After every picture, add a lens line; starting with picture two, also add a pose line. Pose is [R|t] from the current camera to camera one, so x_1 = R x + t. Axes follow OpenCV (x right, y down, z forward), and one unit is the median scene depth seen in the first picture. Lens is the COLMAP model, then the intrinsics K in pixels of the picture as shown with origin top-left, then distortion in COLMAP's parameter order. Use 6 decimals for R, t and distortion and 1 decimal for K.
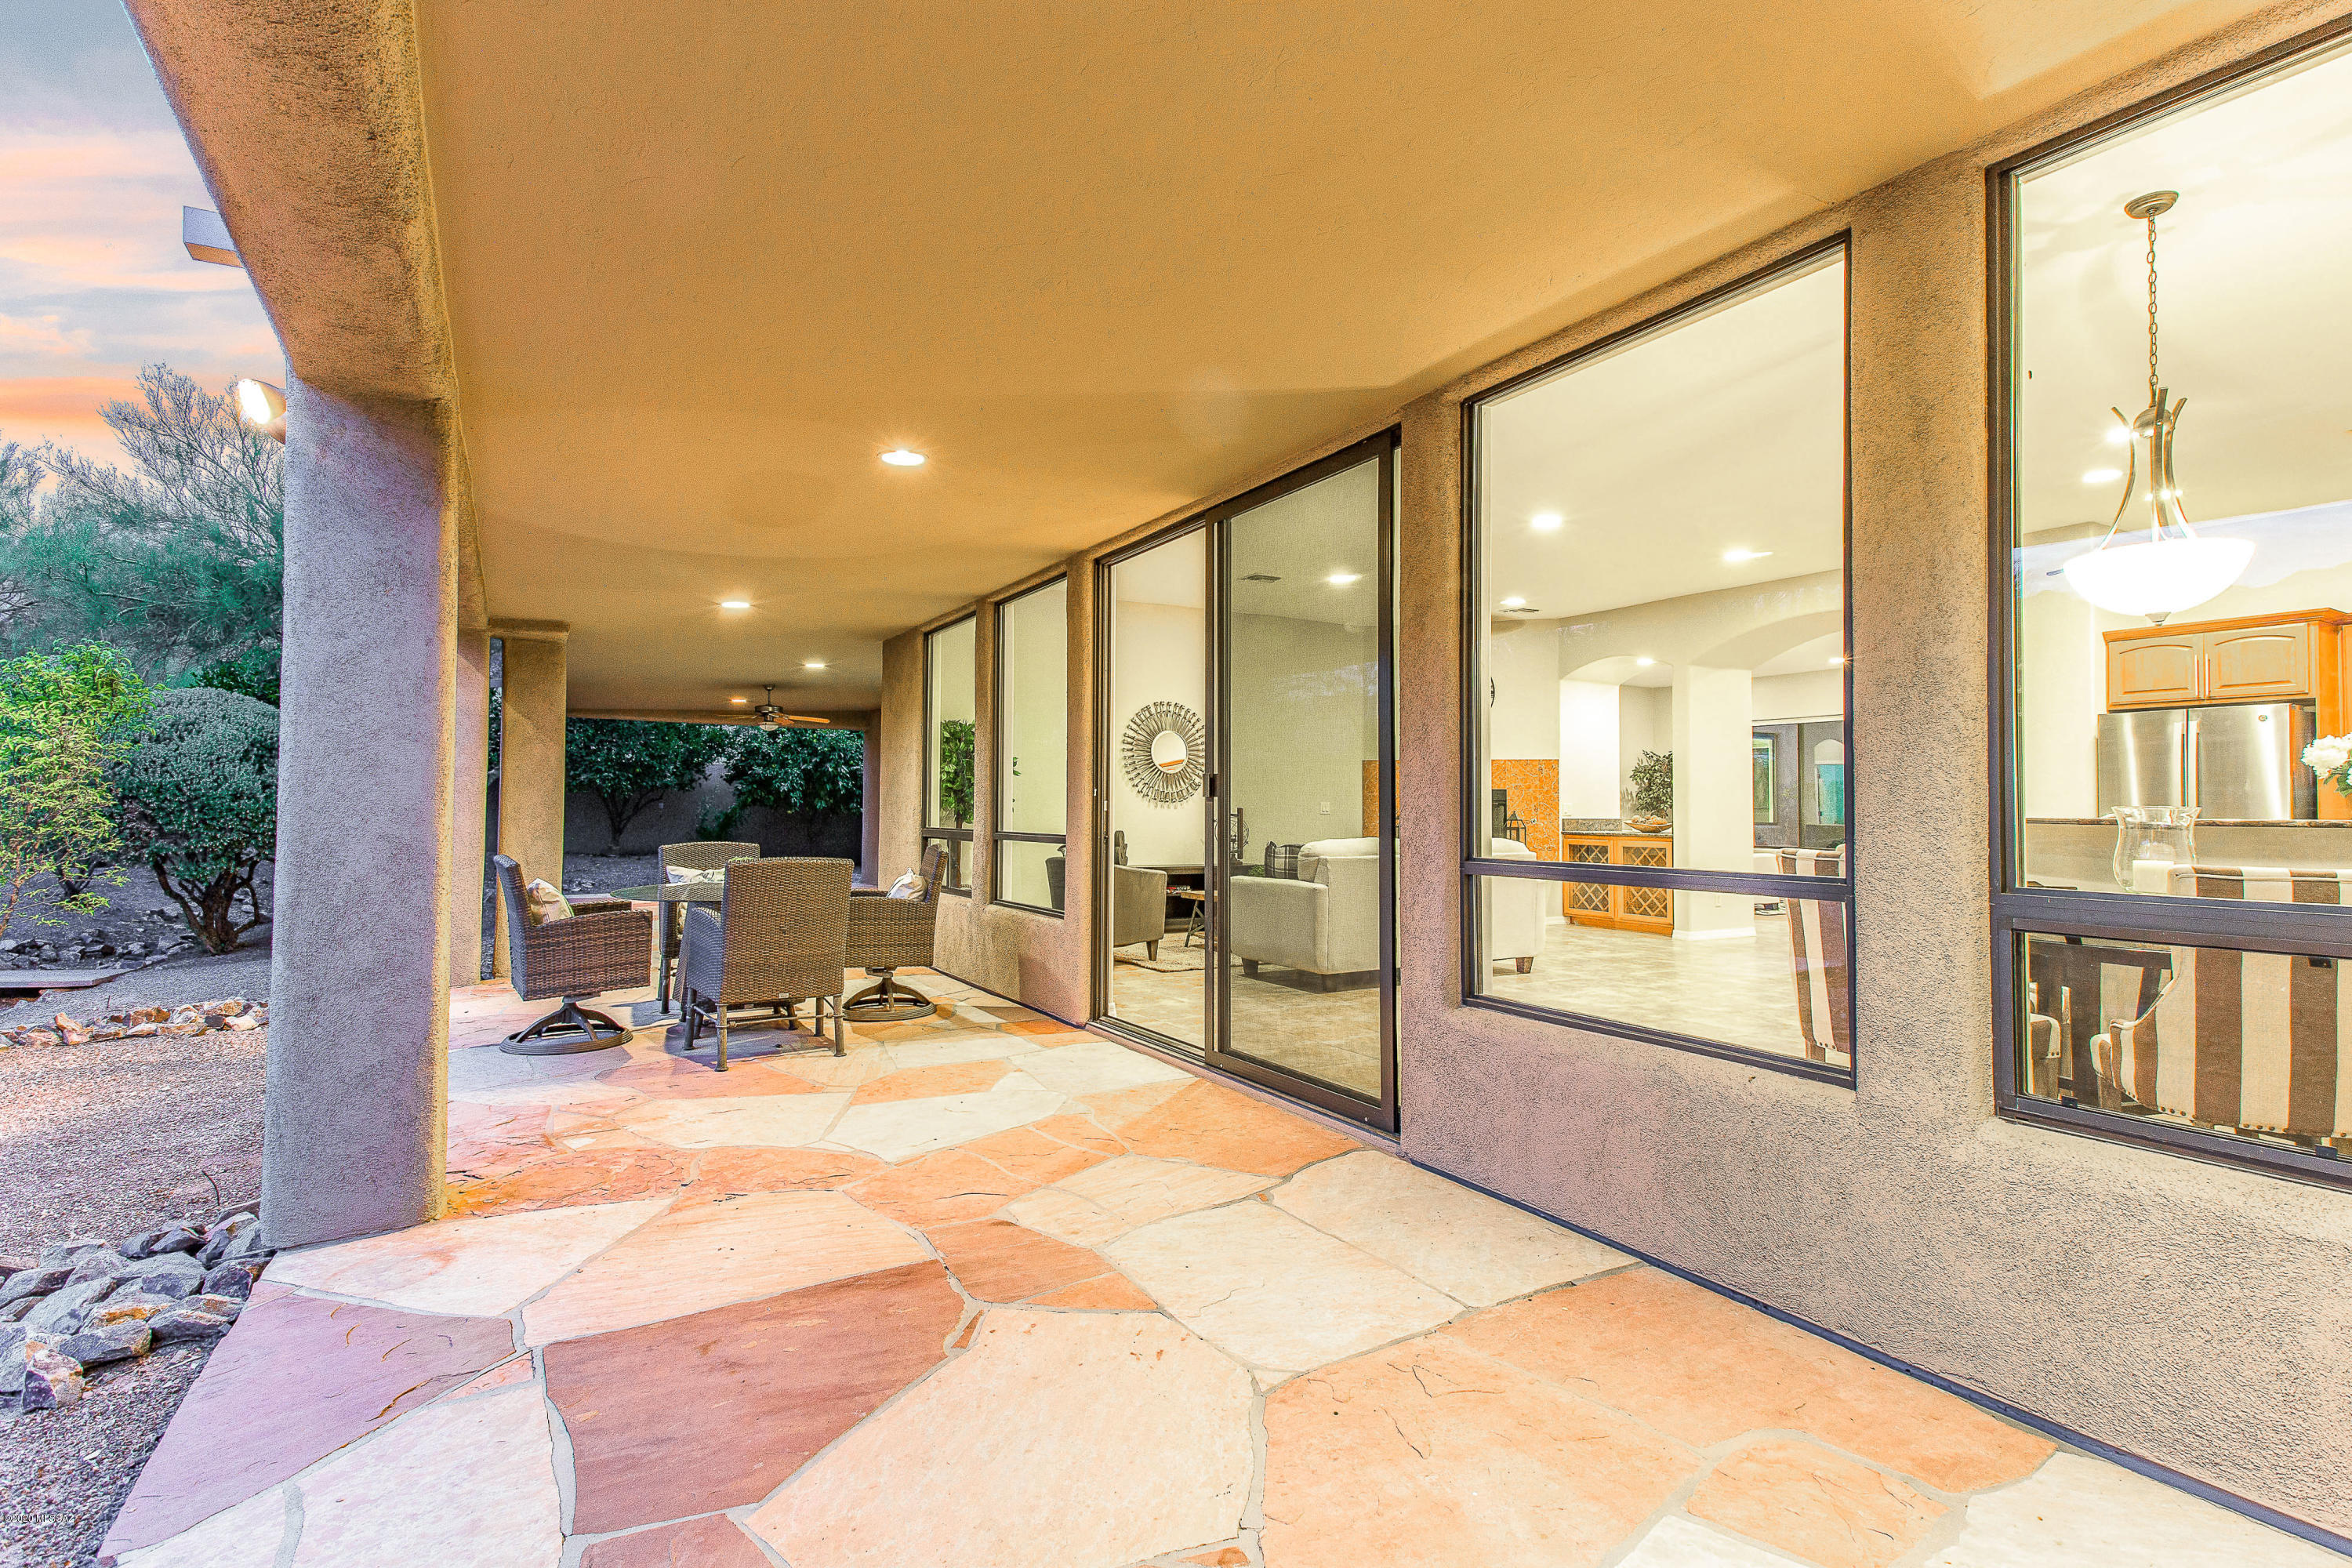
lens RADIAL K [[1166.6, 0, 1176.0], [0, 1166.6, 784.0], [0, 0, 1]] dist [0.000326, 0.000010]
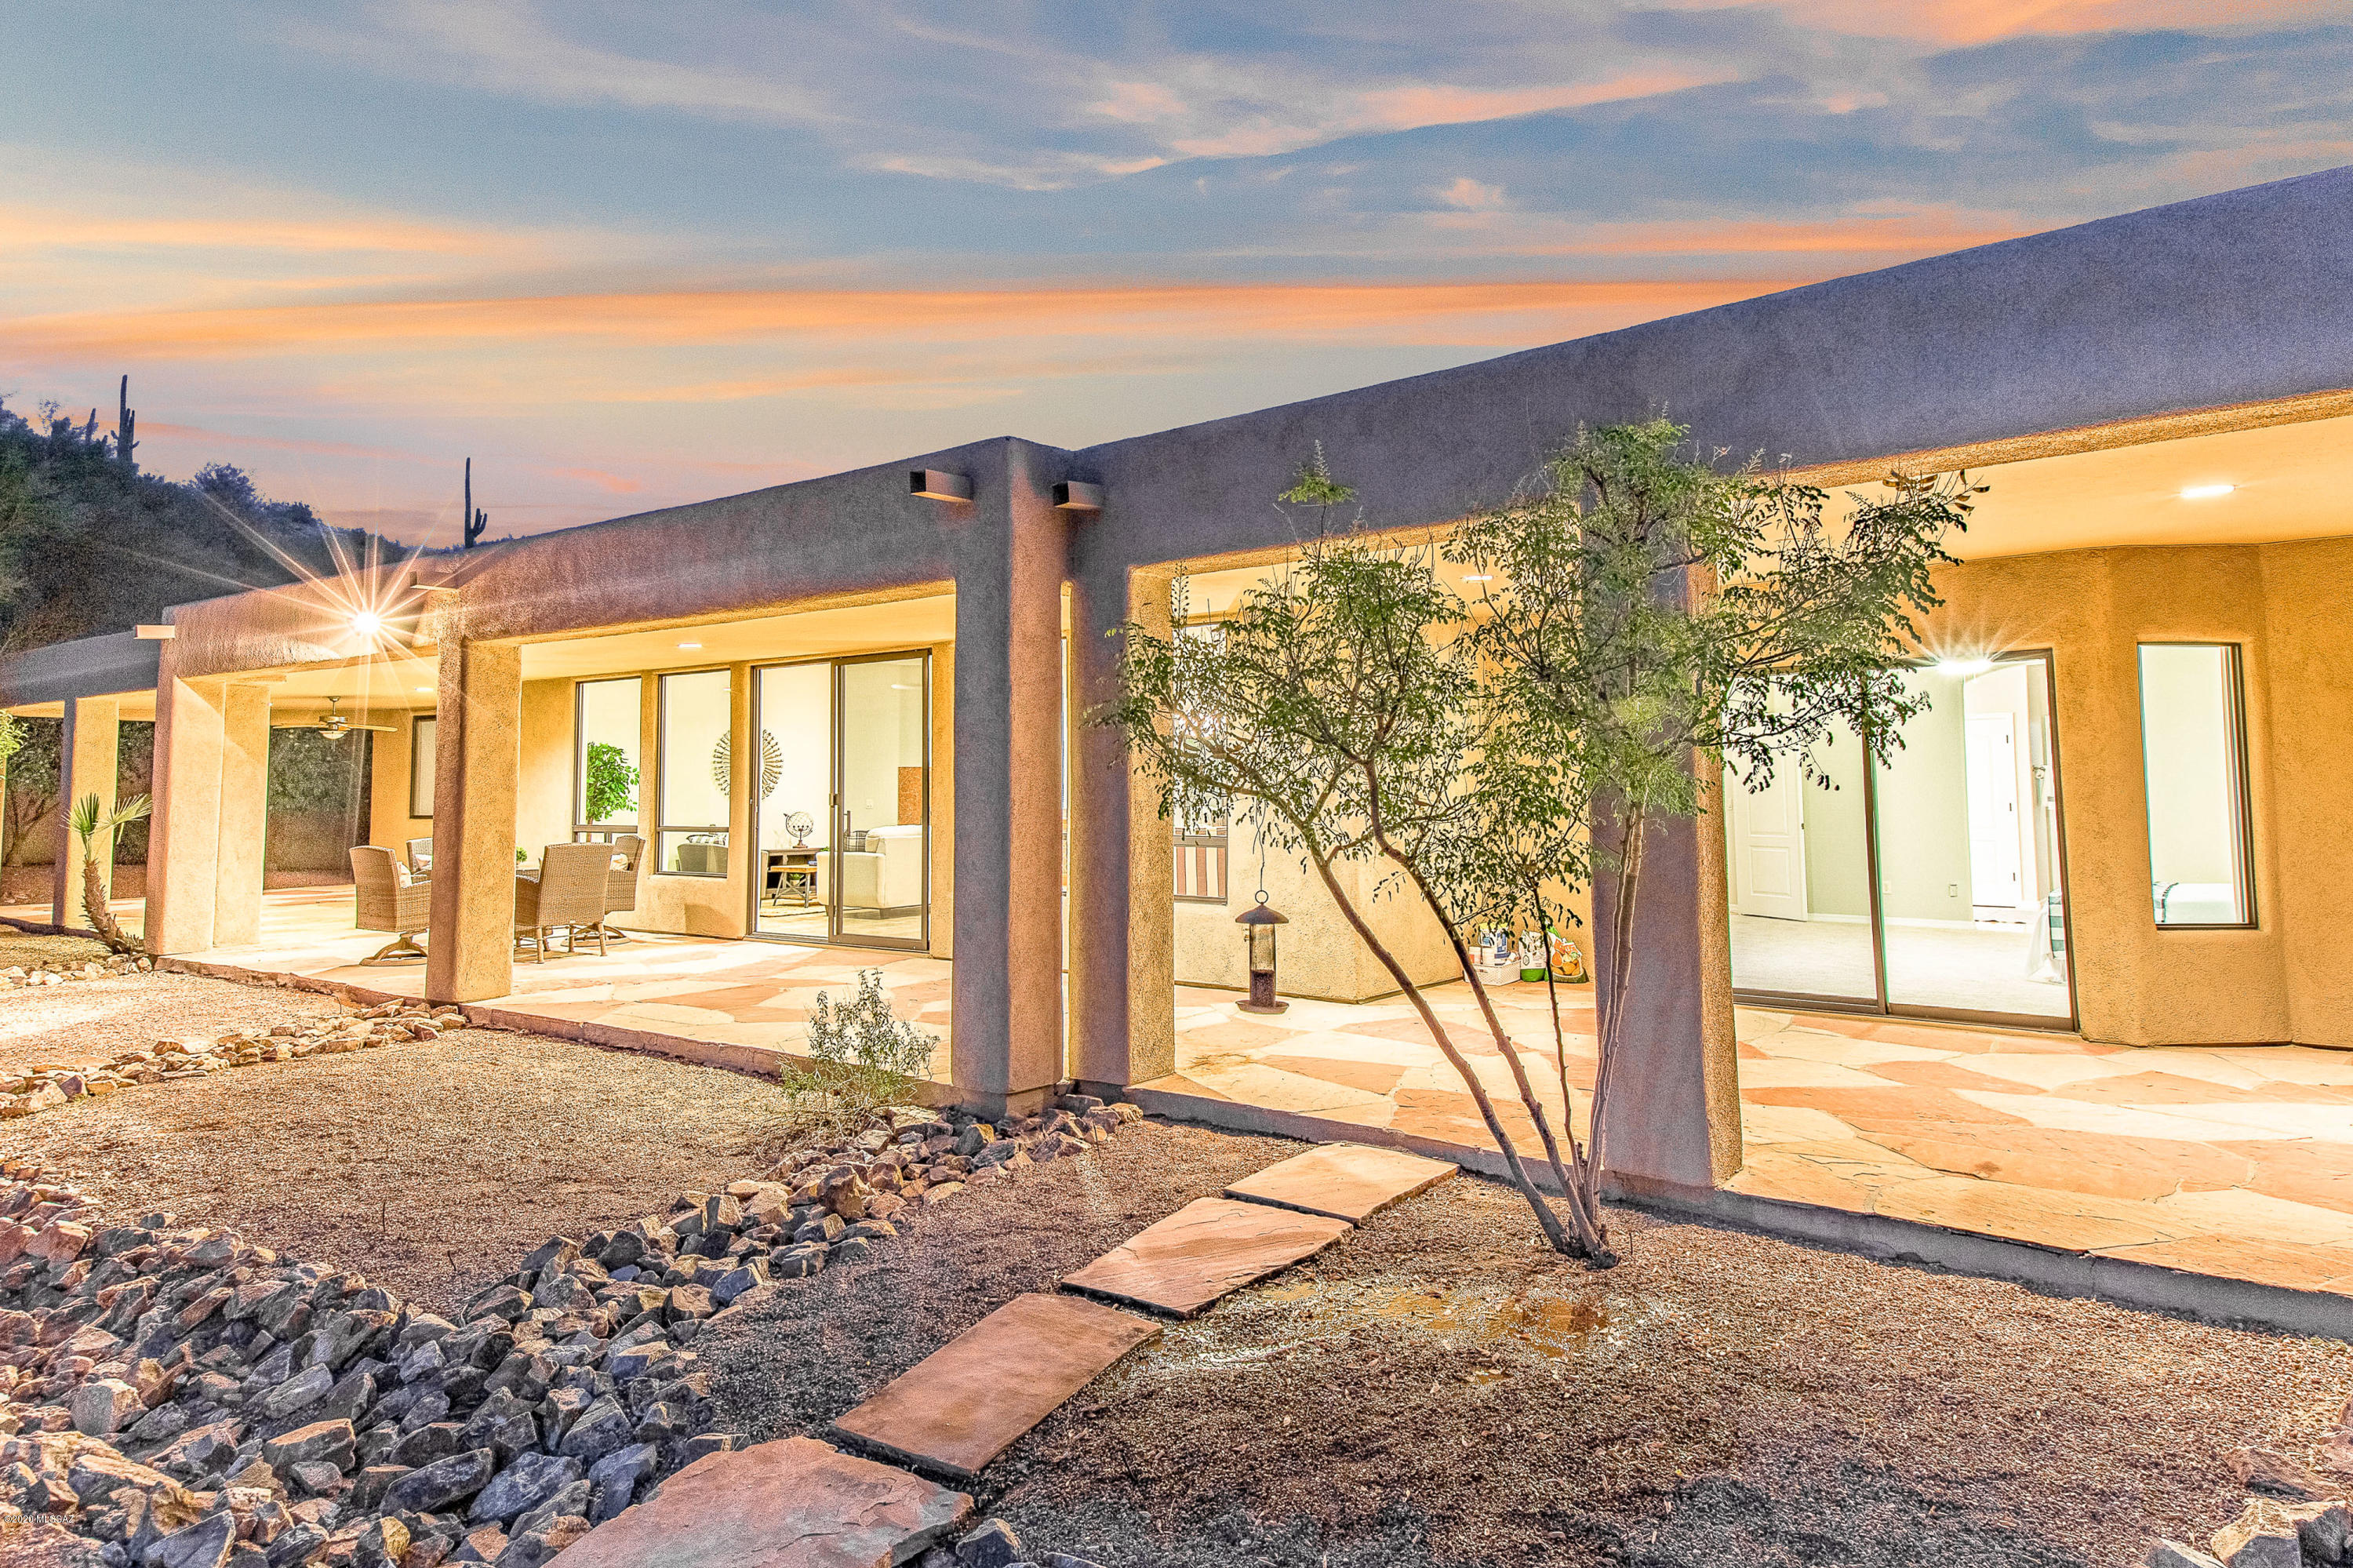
lens RADIAL K [[1462.4, 0, 1176.5], [0, 1462.4, 784.0], [0, 0, 1]] dist [0.036992, 0.000183]
pose [[0.932856, -0.014288, 0.359965, -0.215968], [0.007535, 0.999768, 0.020156, -0.044922], [-0.360170, -0.016090, 0.932748, -1.009192]]
